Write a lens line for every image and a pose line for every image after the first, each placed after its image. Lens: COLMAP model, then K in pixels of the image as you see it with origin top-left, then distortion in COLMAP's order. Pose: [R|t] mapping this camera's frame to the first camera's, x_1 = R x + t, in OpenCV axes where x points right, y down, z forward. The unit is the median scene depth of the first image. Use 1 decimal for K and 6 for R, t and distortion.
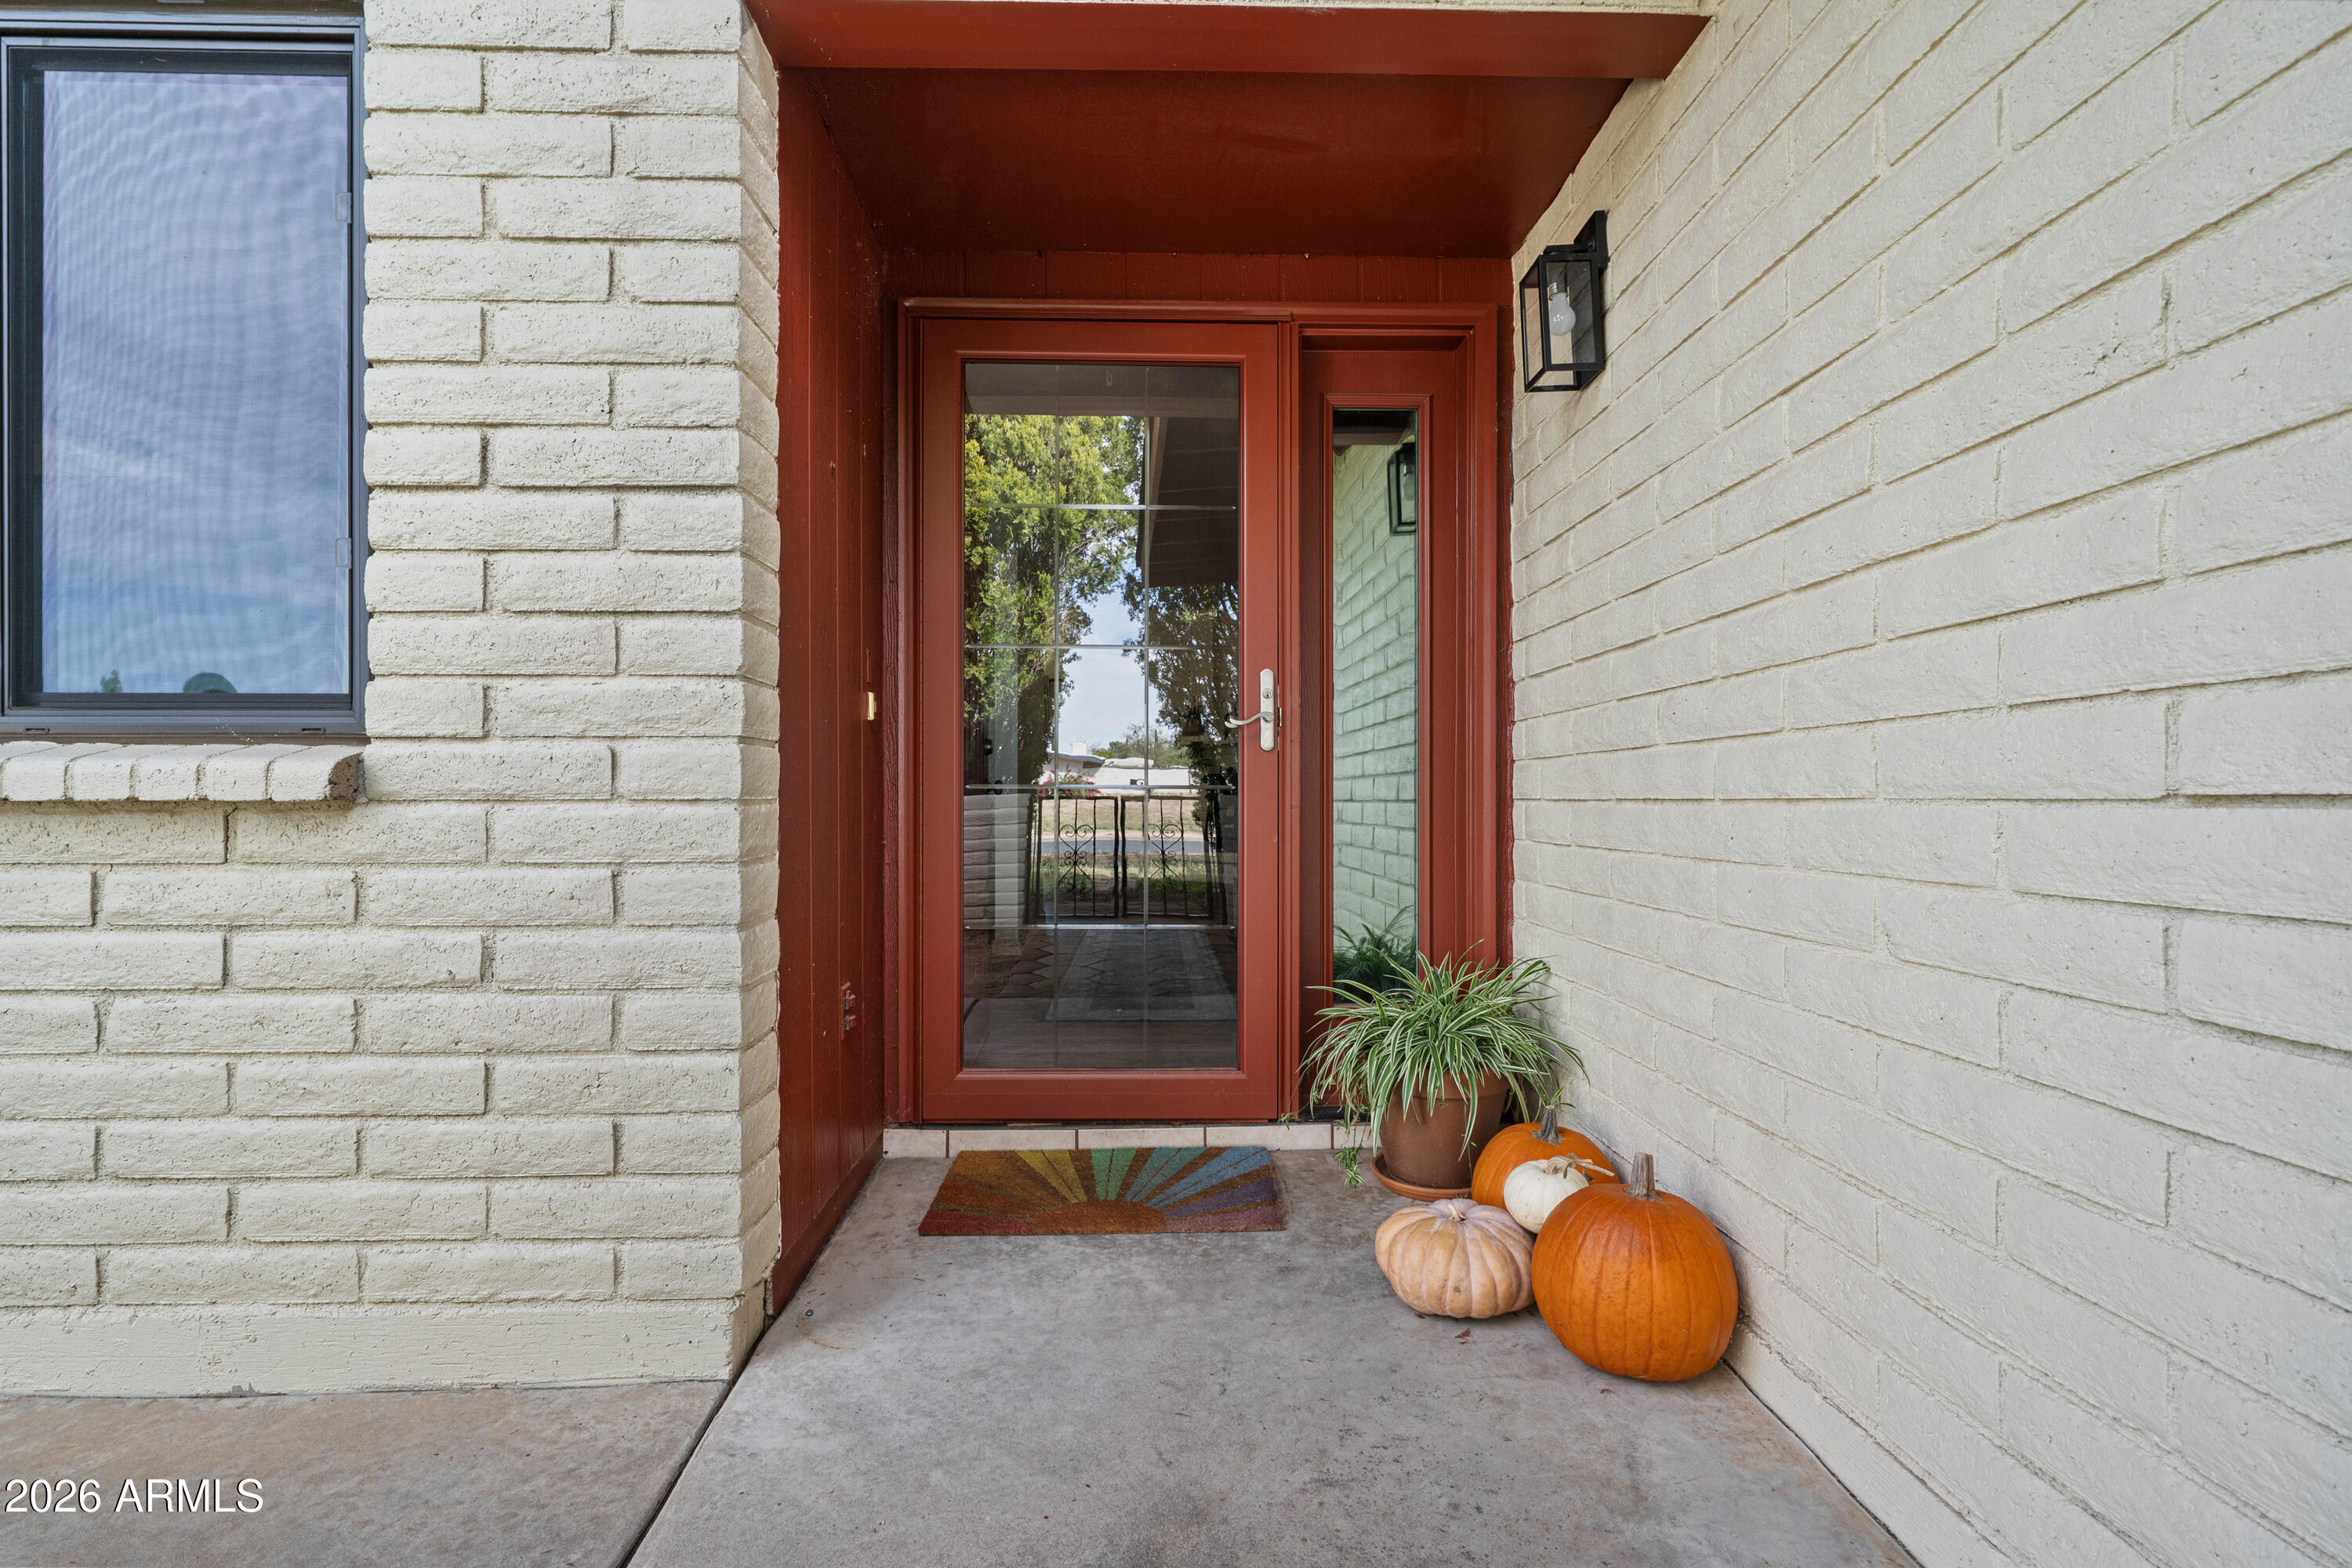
lens RADIAL K [[1090.0, 0, 1170.1], [0, 1090.0, 791.2], [0, 0, 1]] dist [-0.002390, 0.001329]
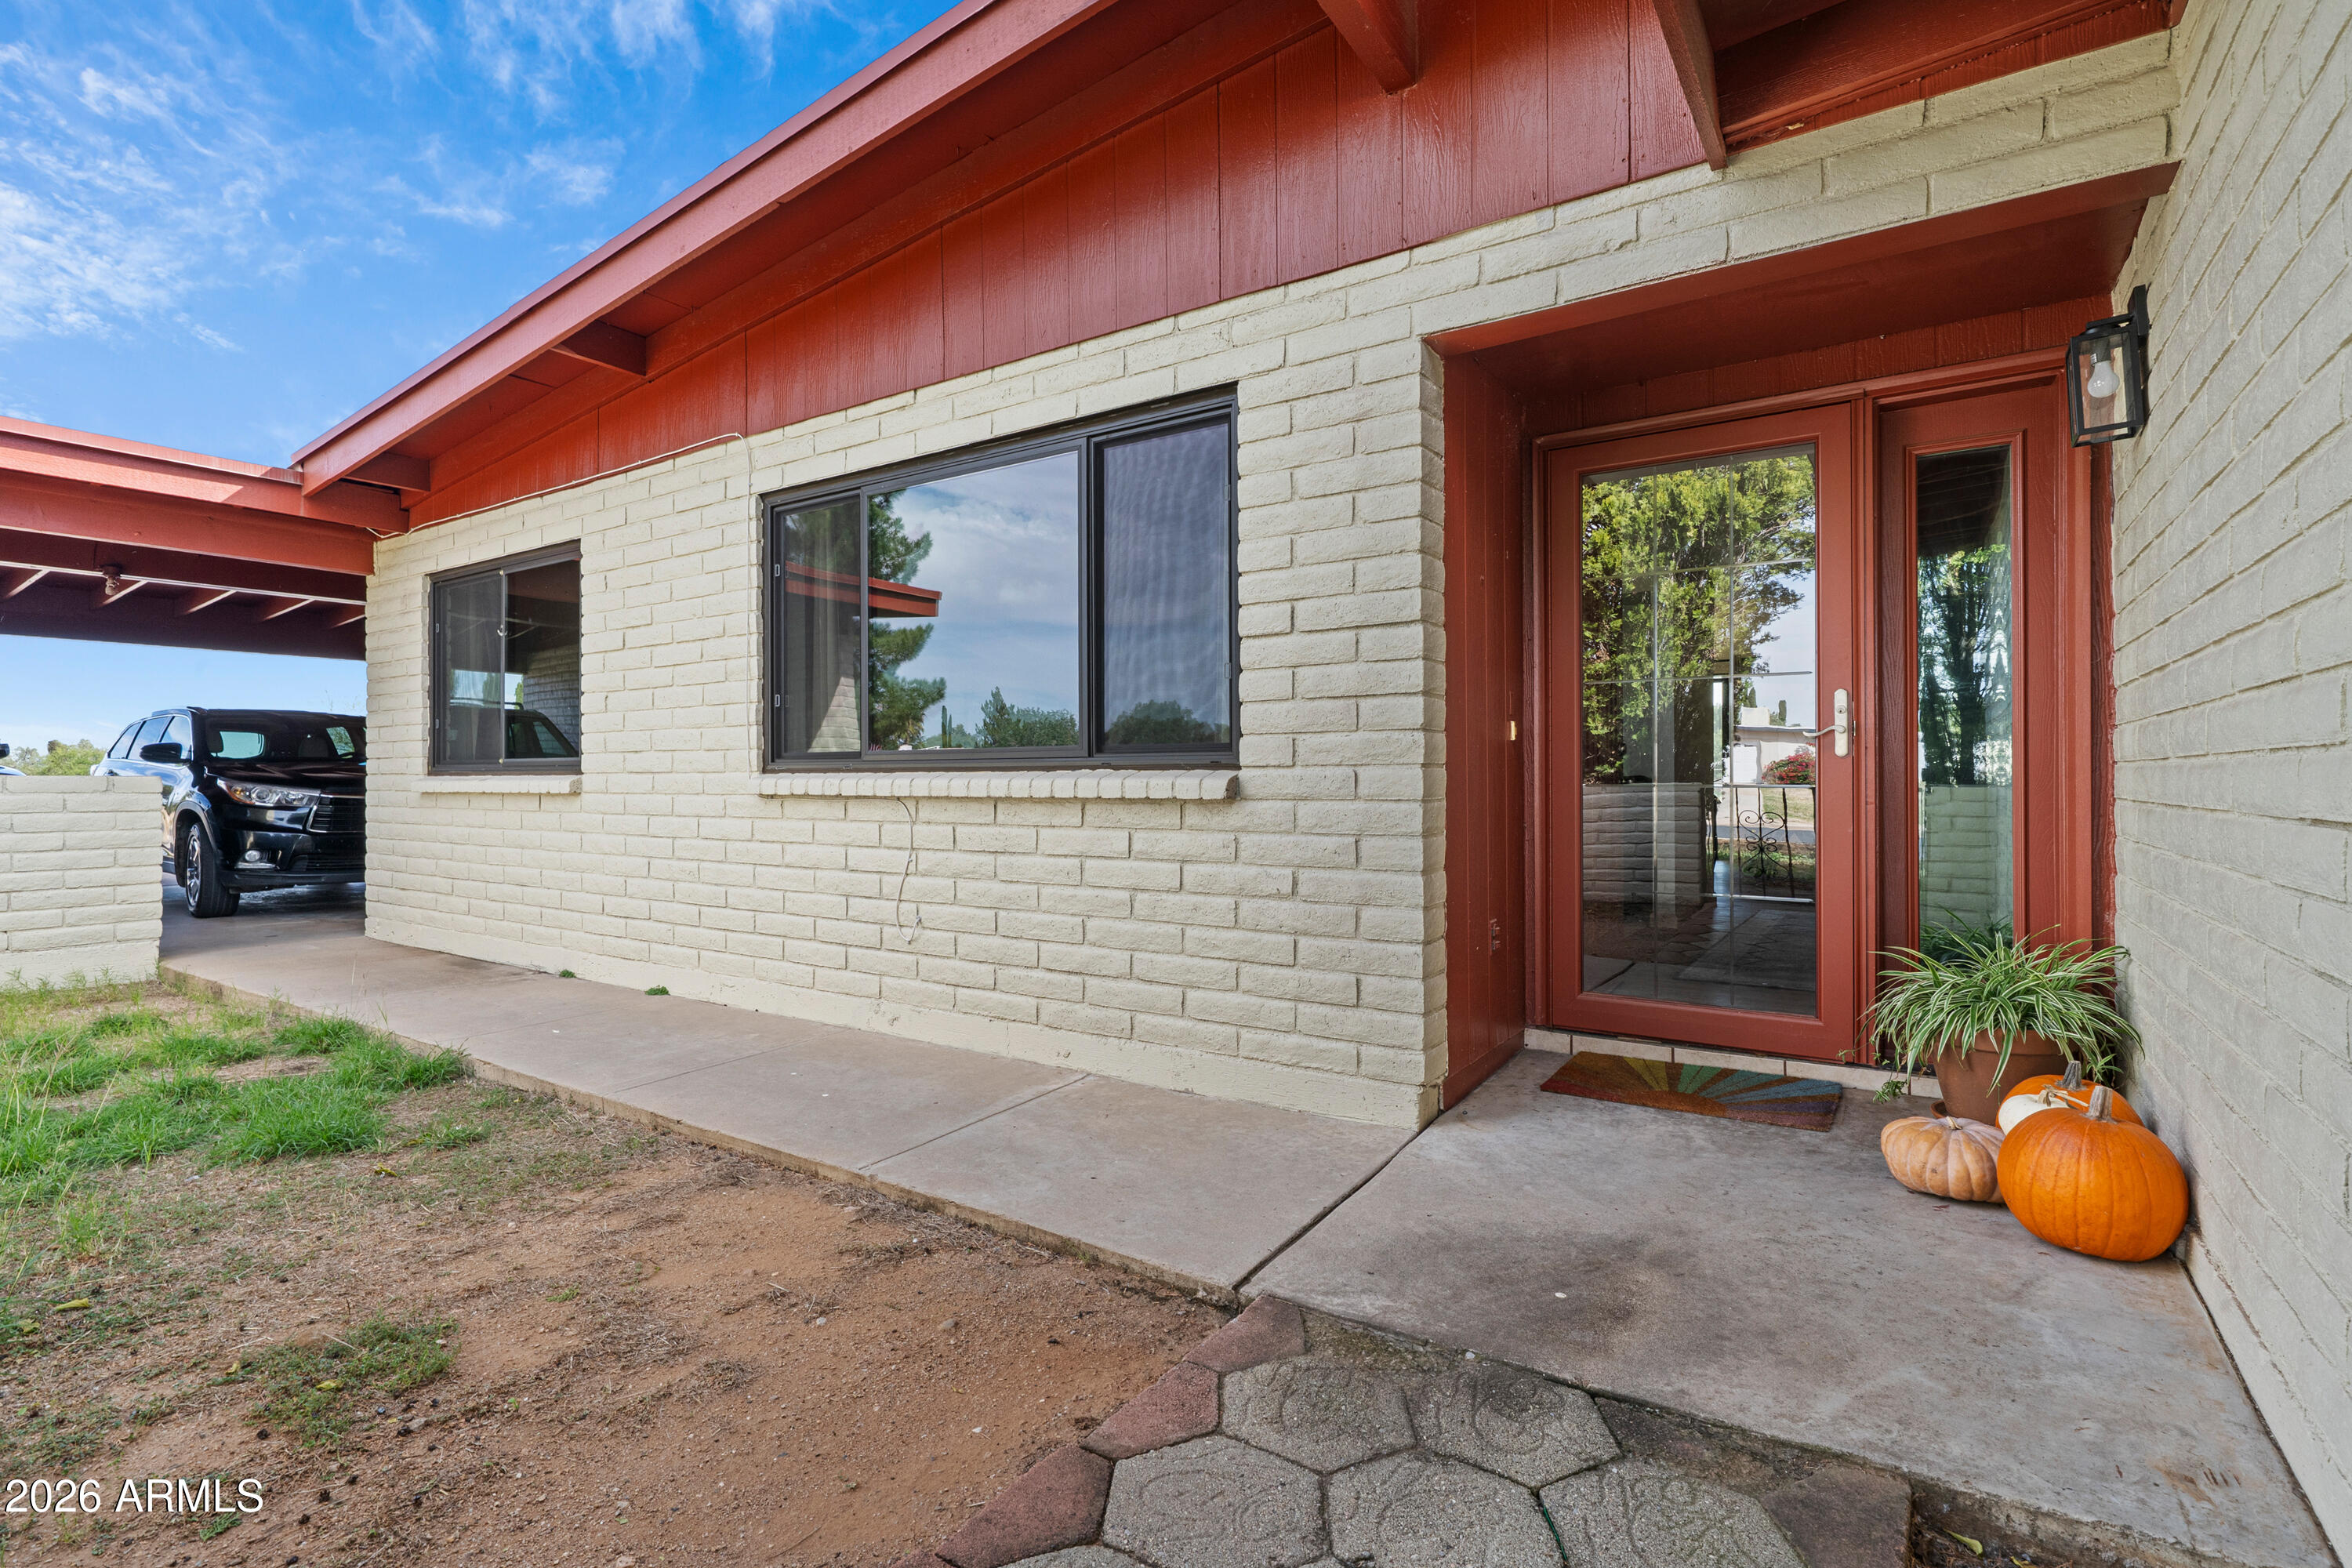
lens RADIAL K [[1090.0, 0, 1170.1], [0, 1090.0, 791.2], [0, 0, 1]] dist [-0.002390, 0.001329]
pose [[0.814529, 0.004112, -0.580108, 0.286161], [0.007637, 0.999812, 0.017809, -0.040419], [0.580073, -0.018936, 0.814345, -0.649687]]
